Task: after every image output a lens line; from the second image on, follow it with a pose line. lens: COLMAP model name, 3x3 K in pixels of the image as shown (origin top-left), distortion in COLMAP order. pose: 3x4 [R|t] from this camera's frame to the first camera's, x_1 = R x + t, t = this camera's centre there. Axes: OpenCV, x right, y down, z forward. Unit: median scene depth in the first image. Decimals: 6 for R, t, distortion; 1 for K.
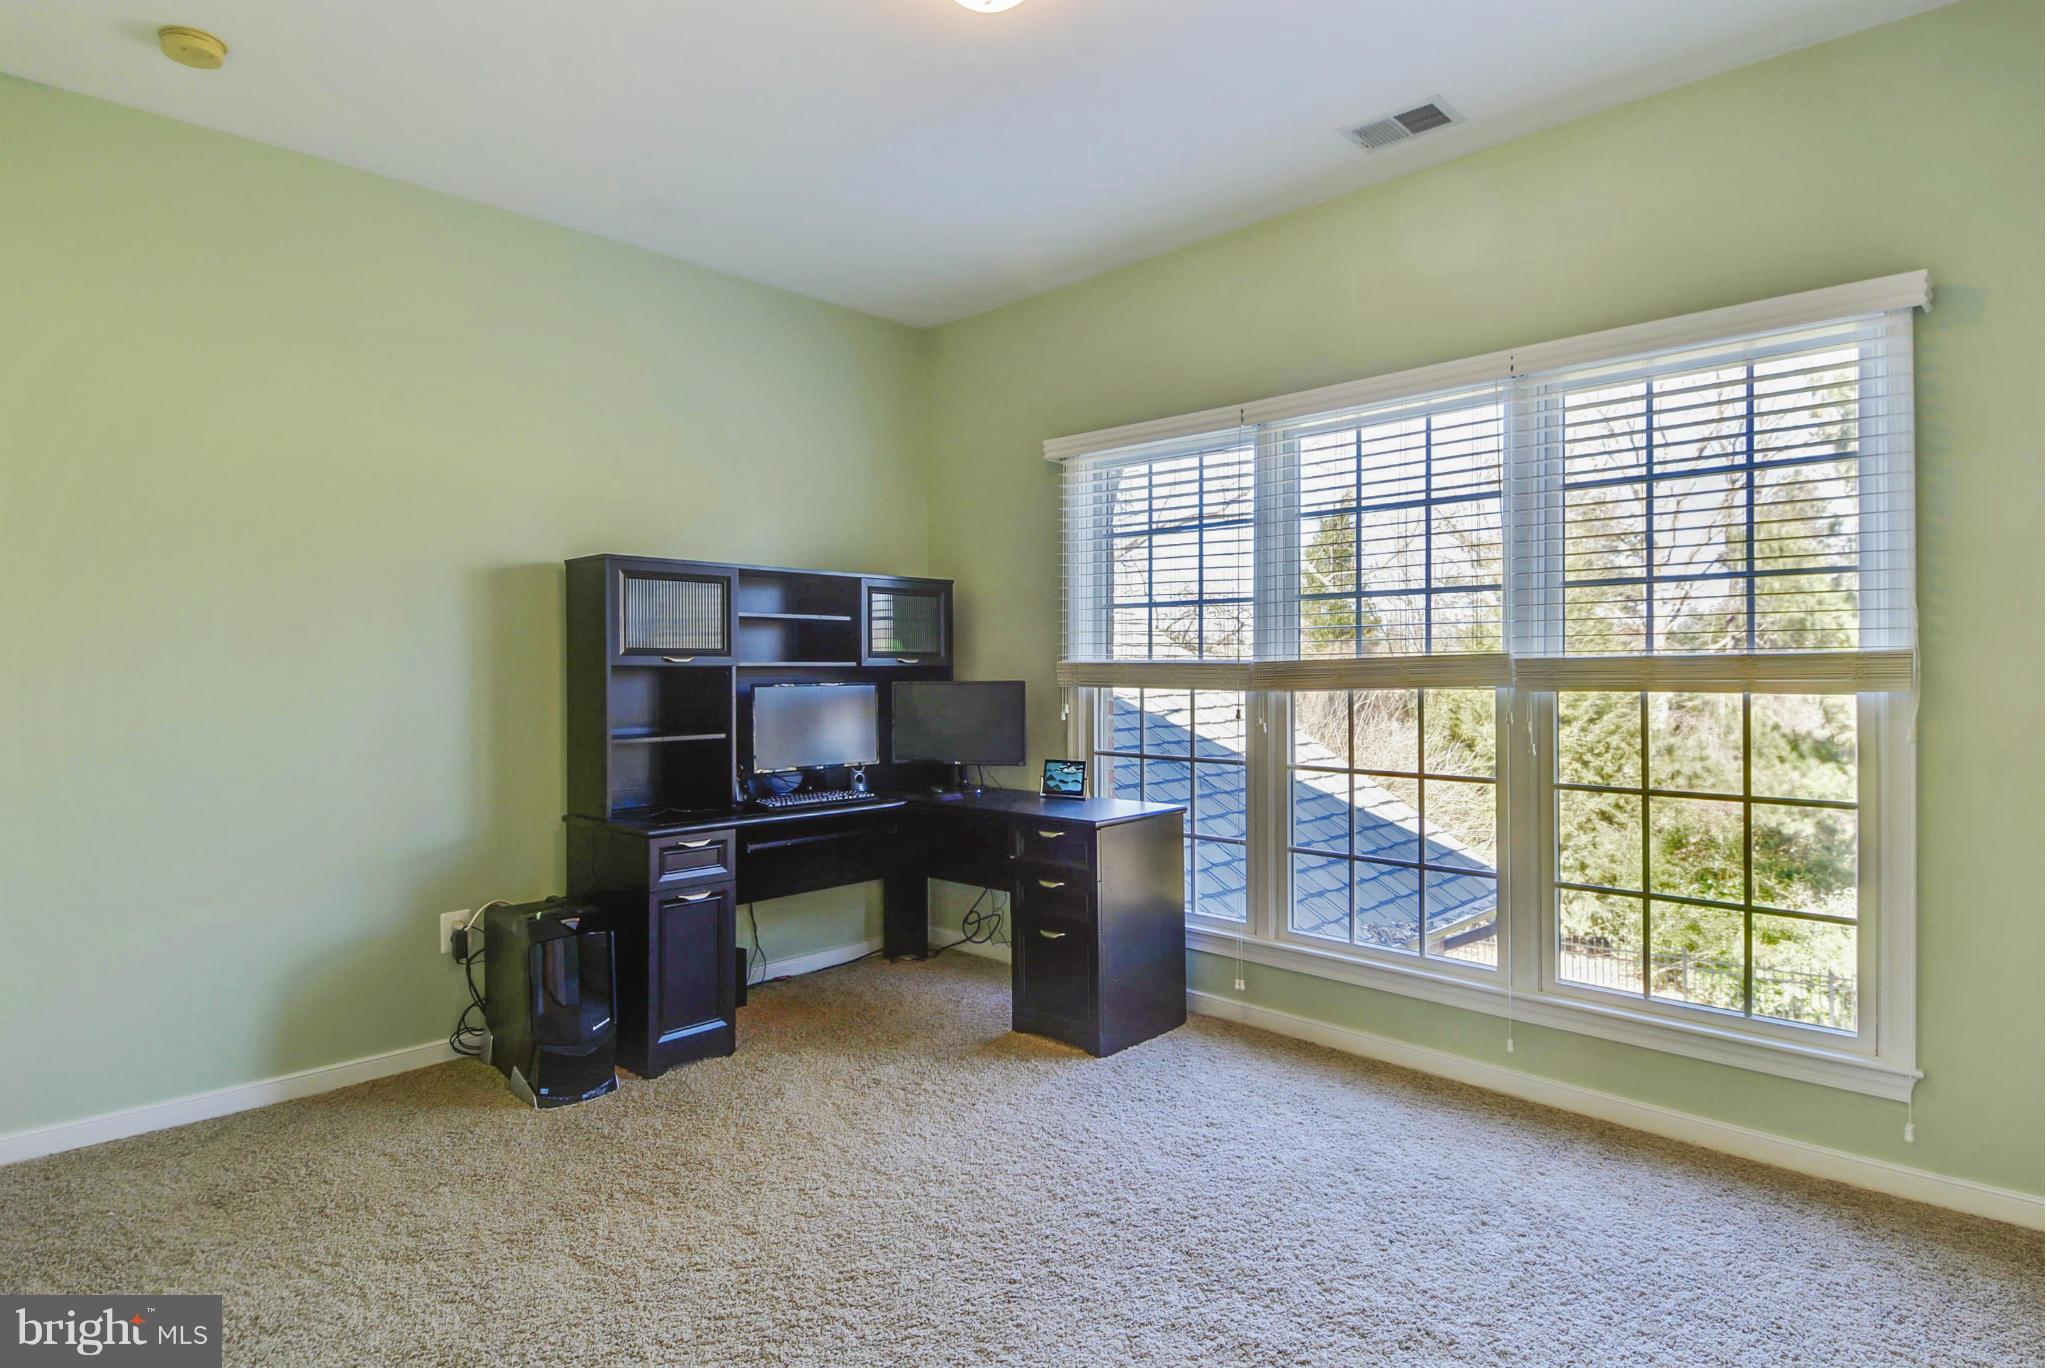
lens RADIAL K [[1044.0, 0, 1031.0], [0, 1044.0, 667.7], [0, 0, 1]] dist [-0.001316, -0.027524]
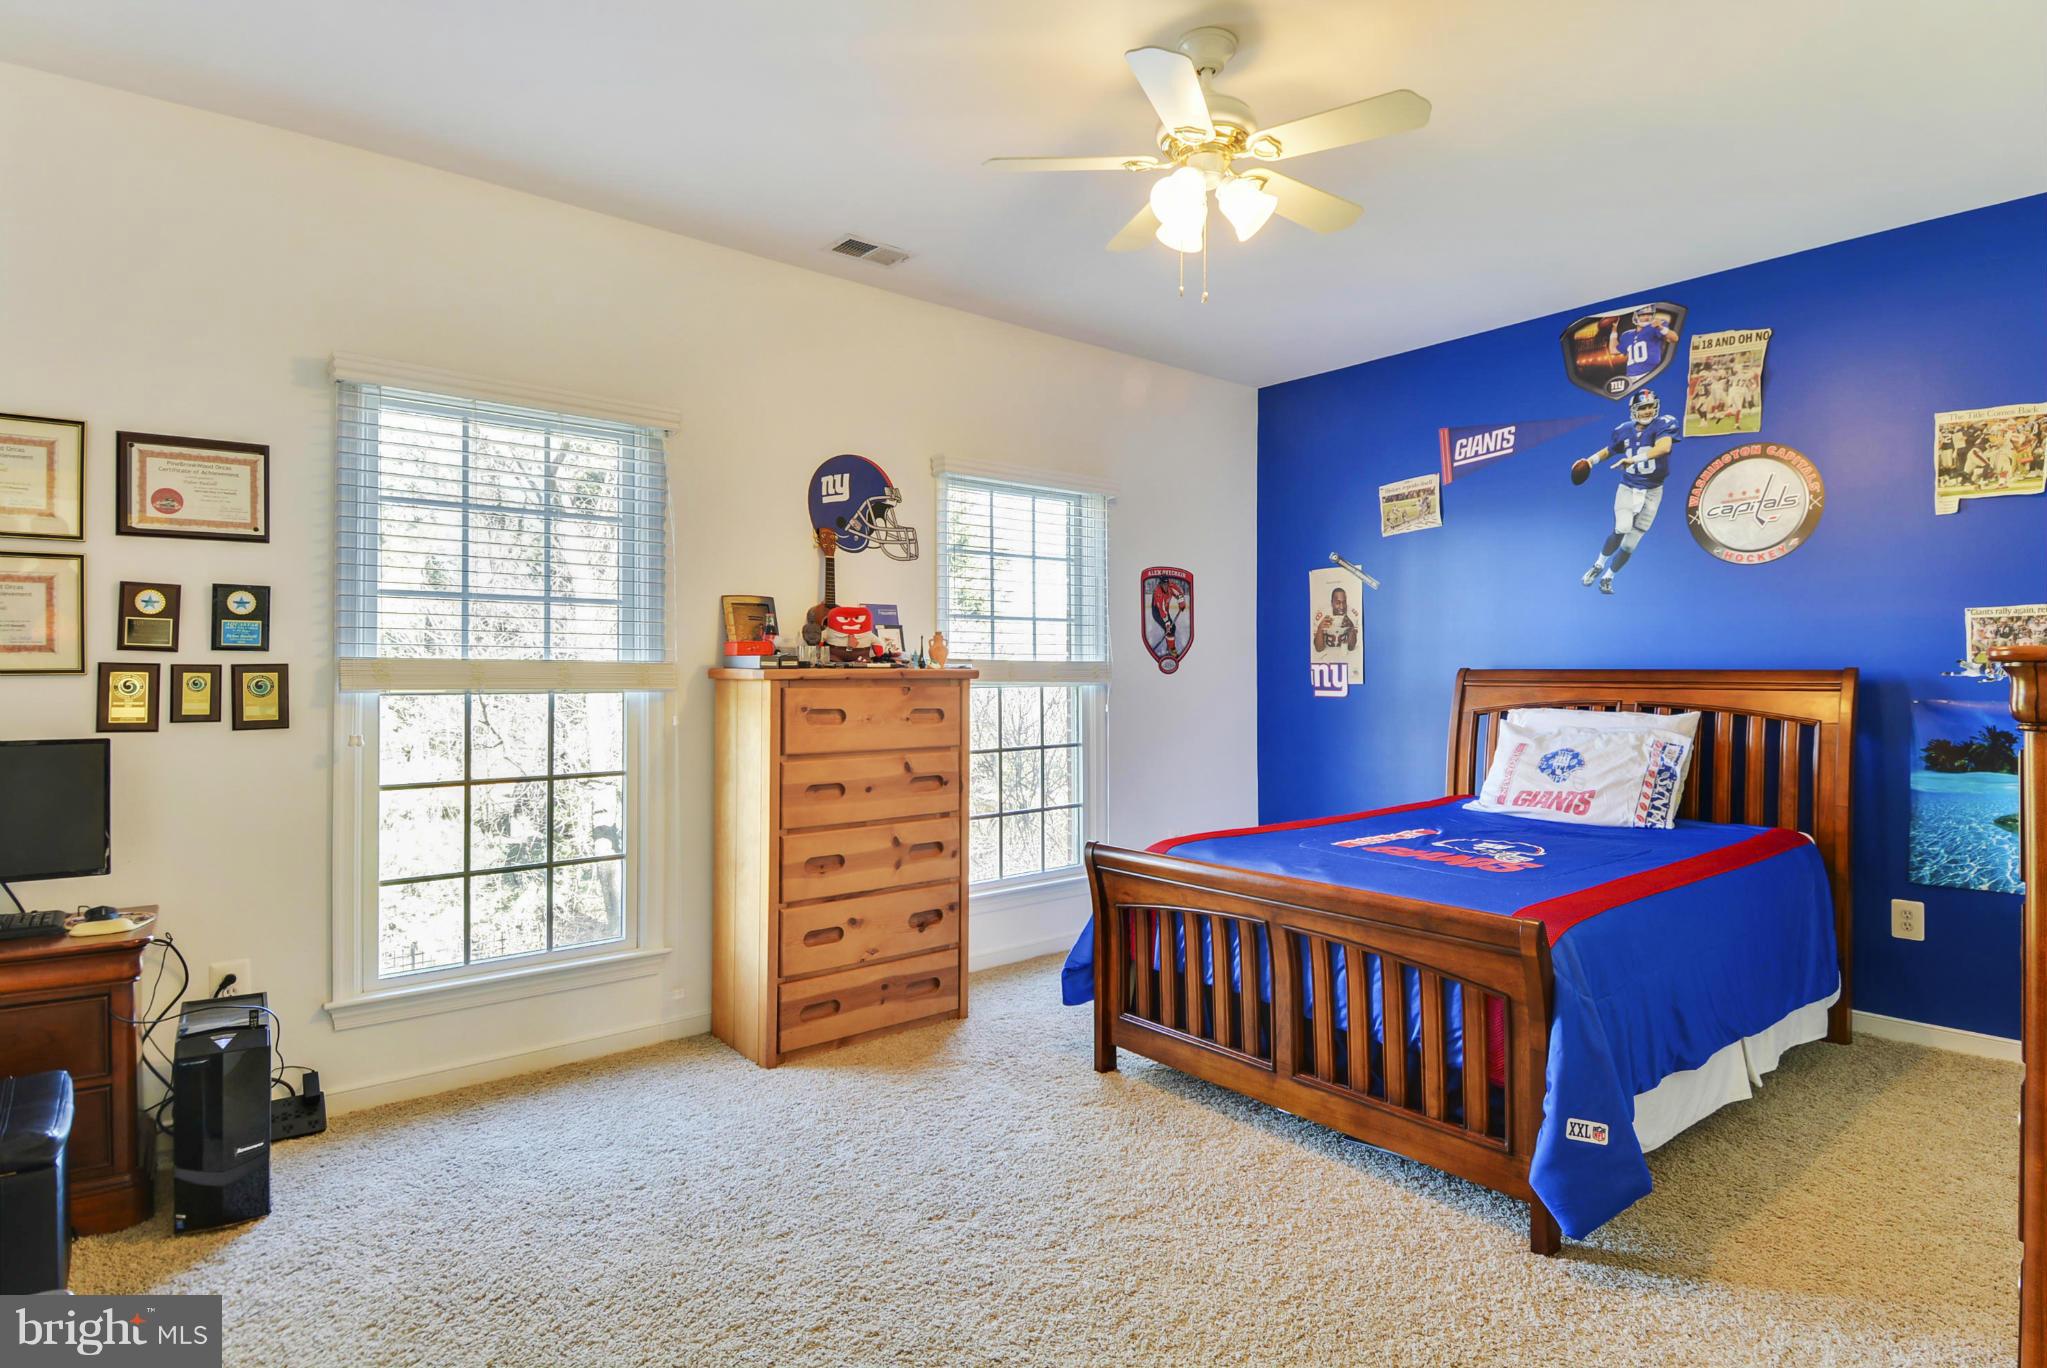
lens RADIAL K [[1094.8, 0, 1023.0], [0, 1094.8, 671.3], [0, 0, 1]] dist [-0.000700, -0.000391]
pose [[0.114711, -0.000537, 0.993399, -0.669076], [0.001867, 0.999998, 0.000325, -0.001459], [-0.993397, 0.001818, 0.114712, 0.452583]]
